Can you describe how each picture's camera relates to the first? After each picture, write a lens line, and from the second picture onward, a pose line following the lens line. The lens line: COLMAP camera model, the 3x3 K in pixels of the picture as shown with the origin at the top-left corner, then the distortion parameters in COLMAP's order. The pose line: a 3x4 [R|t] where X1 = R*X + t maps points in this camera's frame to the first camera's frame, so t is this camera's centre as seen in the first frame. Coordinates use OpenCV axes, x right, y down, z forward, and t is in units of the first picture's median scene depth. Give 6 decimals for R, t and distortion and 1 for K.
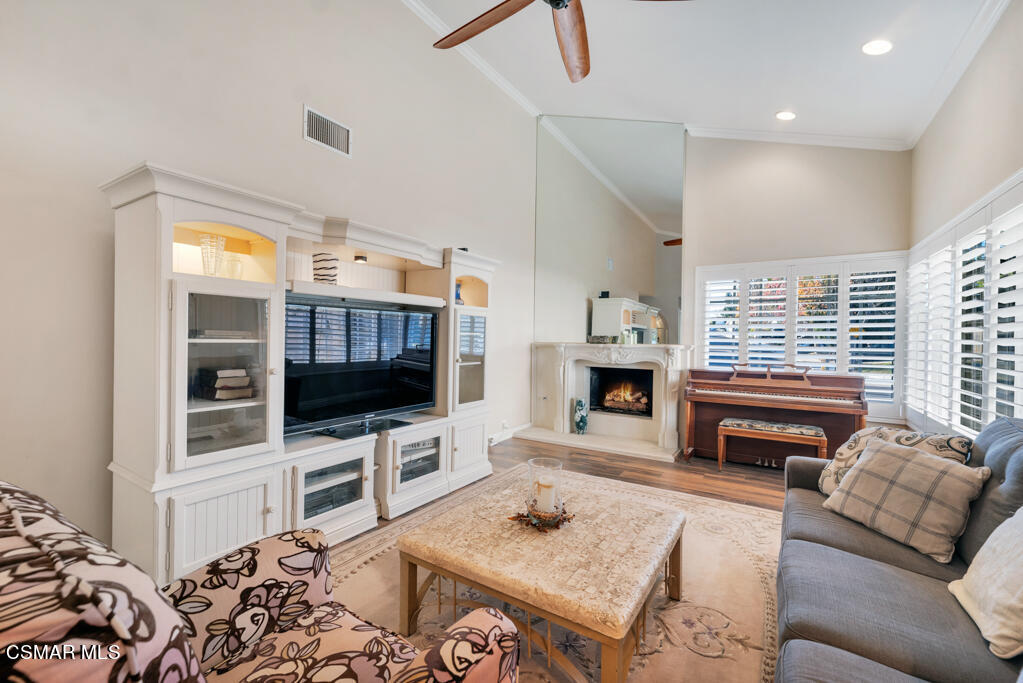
lens RADIAL K [[420.8, 0, 516.2], [0, 420.8, 340.5], [0, 0, 1]] dist [0.001179, 0.000128]
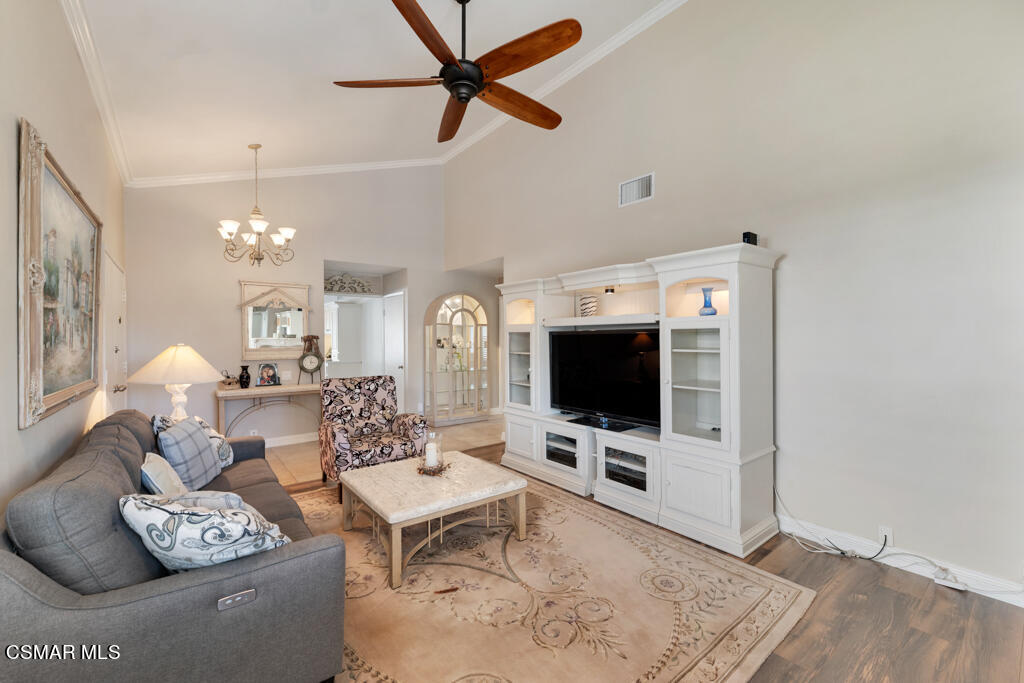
lens RADIAL K [[421.2, 0, 515.2], [0, 421.2, 338.4], [0, 0, 1]] dist [0.001179, 0.000128]
pose [[-0.321023, -0.012489, -0.946989, 0.909842], [-0.011499, 0.999891, -0.009288, -0.034844], [0.947002, 0.007907, -0.321132, 1.118557]]
